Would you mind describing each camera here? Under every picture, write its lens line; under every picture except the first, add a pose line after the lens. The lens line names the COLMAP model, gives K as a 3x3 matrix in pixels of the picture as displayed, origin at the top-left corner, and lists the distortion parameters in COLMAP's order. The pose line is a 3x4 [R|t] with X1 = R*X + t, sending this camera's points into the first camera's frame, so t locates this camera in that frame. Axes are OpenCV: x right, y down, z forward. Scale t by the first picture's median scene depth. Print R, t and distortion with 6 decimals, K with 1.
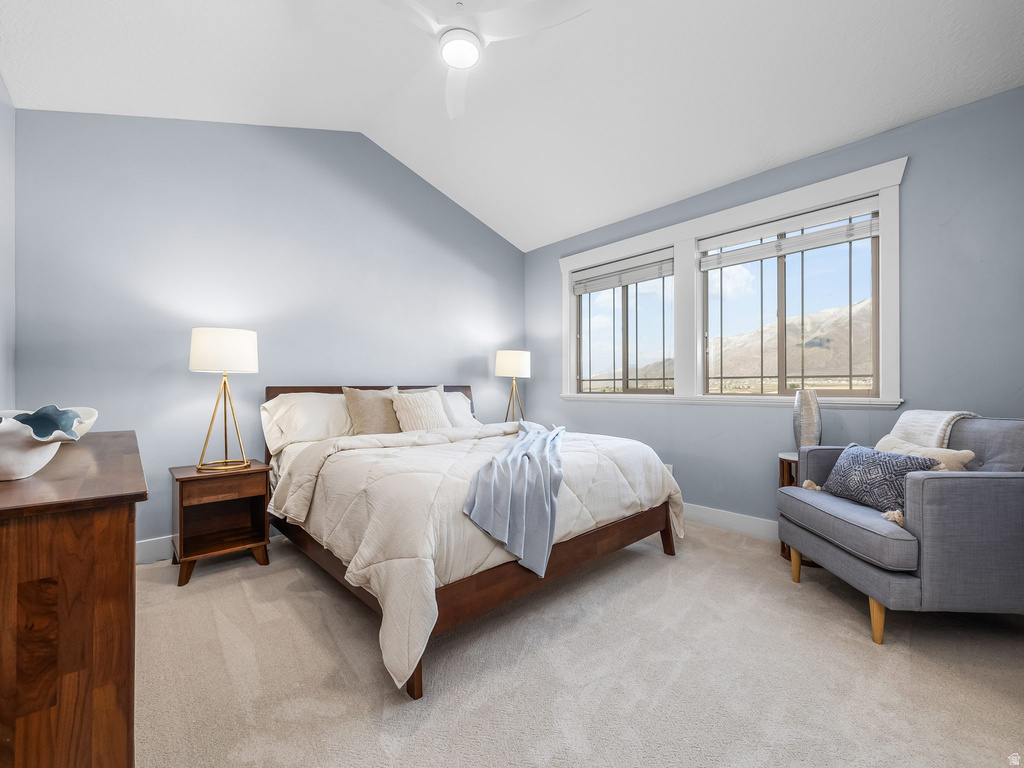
lens RADIAL K [[434.0, 0, 509.9], [0, 434.0, 387.3], [0, 0, 1]] dist [0.009399, -0.000263]
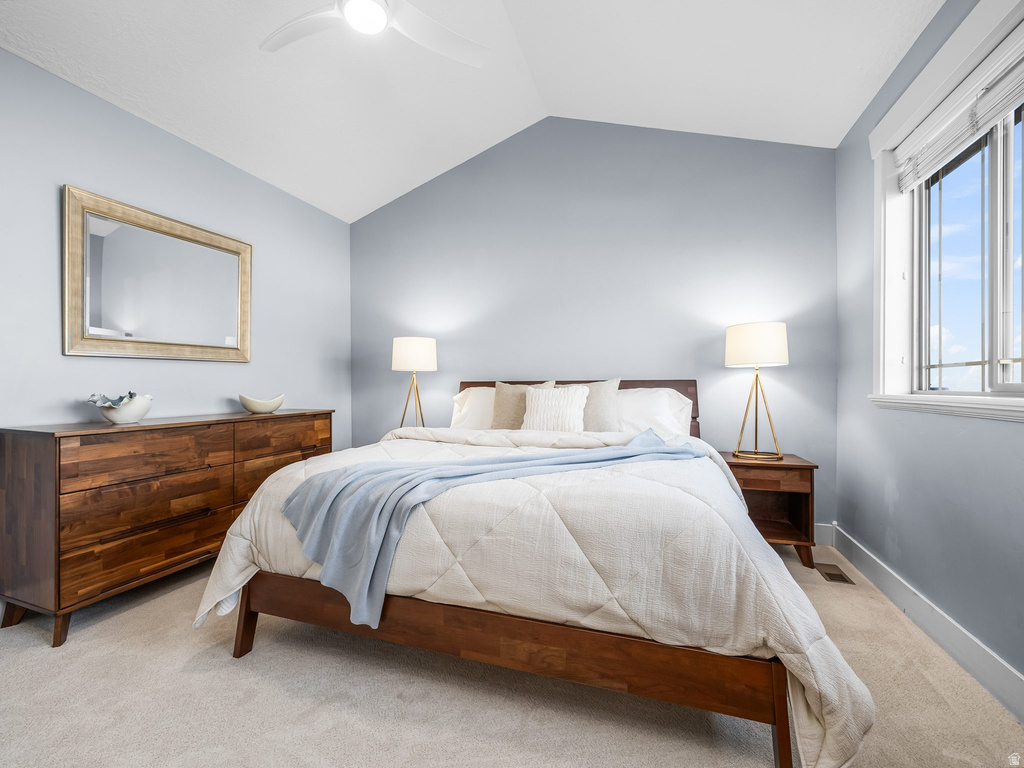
lens RADIAL K [[434.0, 0, 507.4], [0, 434.0, 381.9], [0, 0, 1]] dist [0.009399, -0.000263]
pose [[0.473337, -0.004007, -0.880872, 0.685301], [-0.000382, 0.999989, -0.004755, 0.005315], [0.880881, 0.002587, 0.473330, 0.666497]]
